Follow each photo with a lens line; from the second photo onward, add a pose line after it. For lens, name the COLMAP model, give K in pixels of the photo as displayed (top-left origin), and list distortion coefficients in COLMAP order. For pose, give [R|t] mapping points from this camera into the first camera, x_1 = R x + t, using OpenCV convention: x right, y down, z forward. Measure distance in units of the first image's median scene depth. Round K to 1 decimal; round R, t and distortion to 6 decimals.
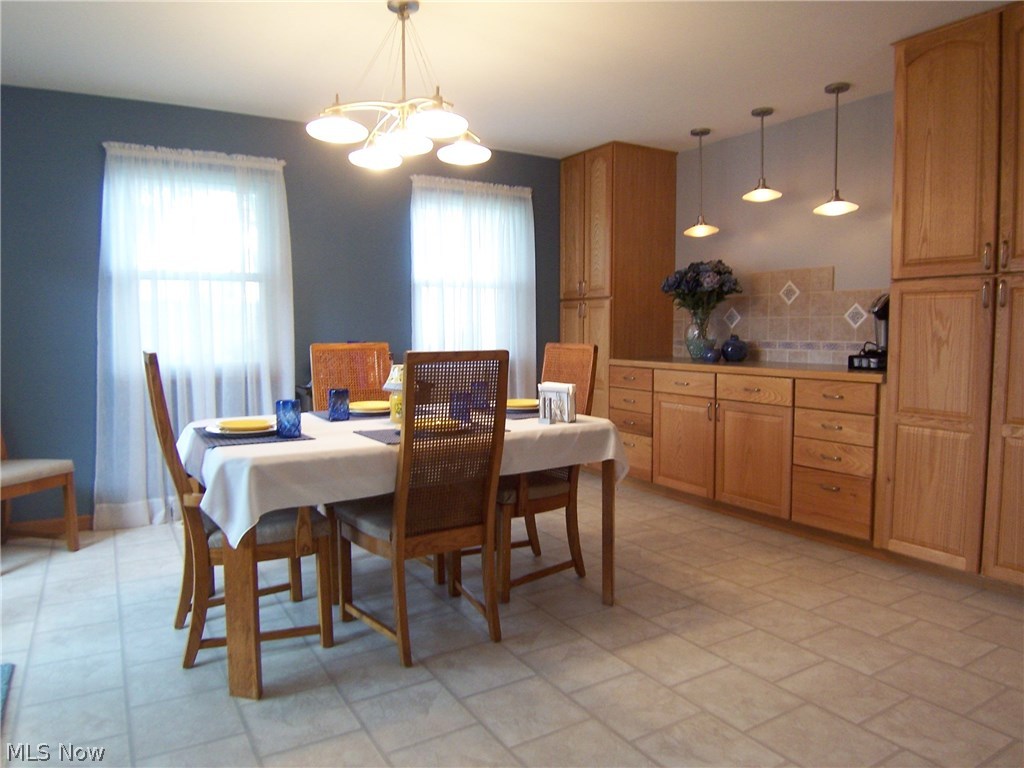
lens RADIAL K [[688.8, 0, 508.3], [0, 688.8, 385.7], [0, 0, 1]] dist [-0.020902, -0.033352]
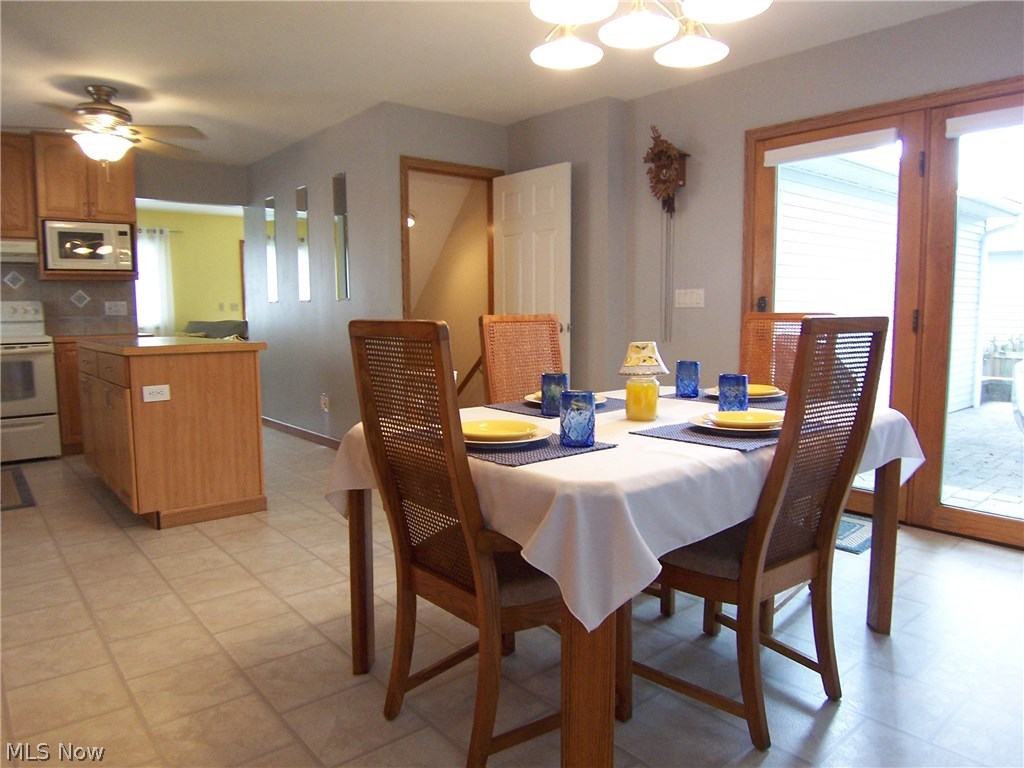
lens RADIAL K [[688.8, 0, 510.4], [0, 688.8, 382.6], [0, 0, 1]] dist [-0.020902, -0.033352]
pose [[-0.986861, 0.030410, -0.158683, 0.093069], [0.000692, 0.982915, 0.184057, -0.110527], [0.161569, 0.181529, -0.970022, 1.571528]]
